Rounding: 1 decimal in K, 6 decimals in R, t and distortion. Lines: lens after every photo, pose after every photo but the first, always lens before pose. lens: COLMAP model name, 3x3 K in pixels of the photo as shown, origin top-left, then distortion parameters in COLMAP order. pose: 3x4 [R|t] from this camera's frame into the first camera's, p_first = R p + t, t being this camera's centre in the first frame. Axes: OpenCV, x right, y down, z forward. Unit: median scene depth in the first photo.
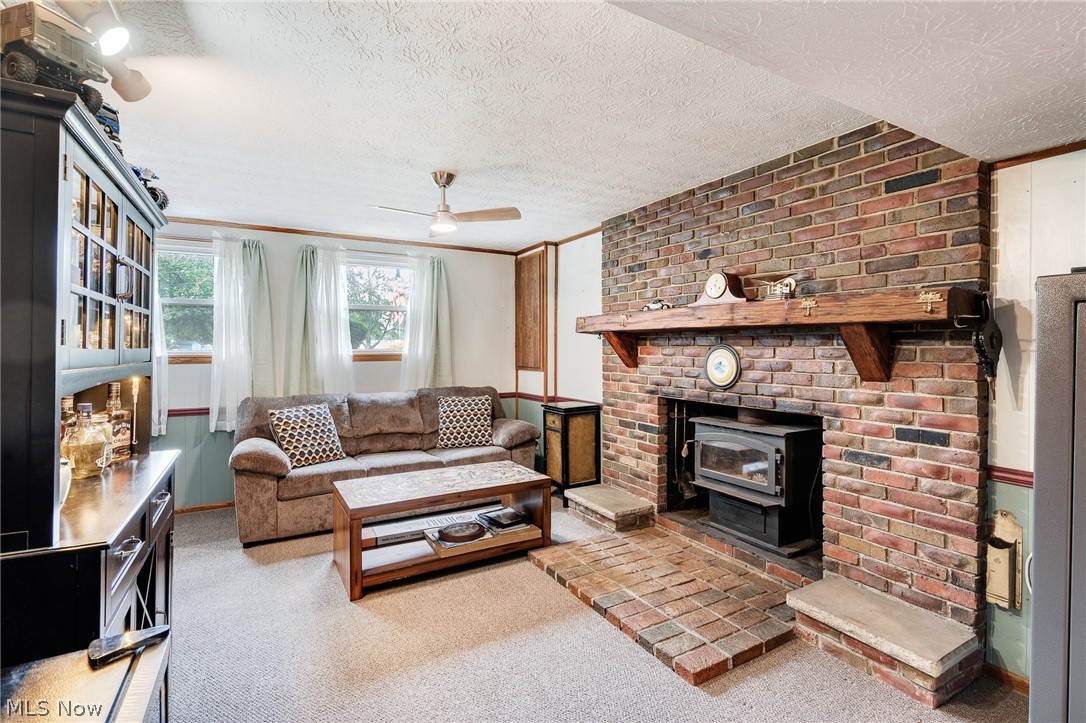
lens RADIAL K [[501.6, 0, 543.0], [0, 501.6, 361.5], [0, 0, 1]] dist [-0.007251, 0.000767]
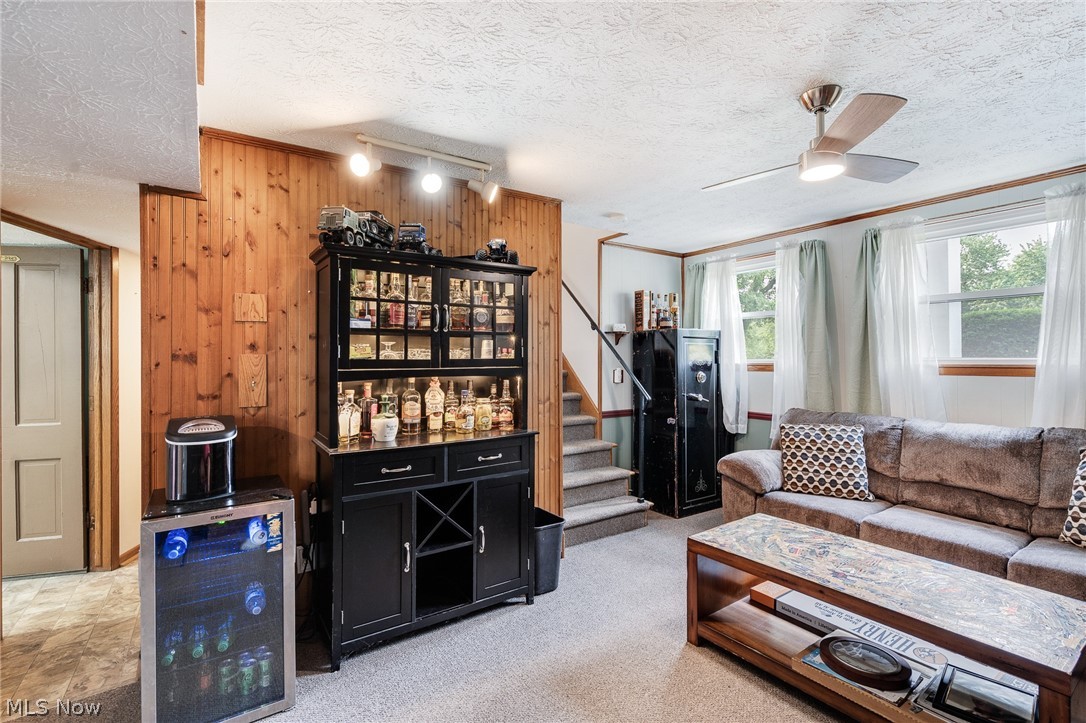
lens RADIAL K [[501.6, 0, 543.0], [0, 501.6, 361.5], [0, 0, 1]] dist [-0.007251, 0.000767]
pose [[0.058979, 0.007390, -0.998232, 0.335599], [-0.023867, 0.999697, 0.005990, -0.011690], [0.997974, 0.023472, 0.059137, 0.468309]]
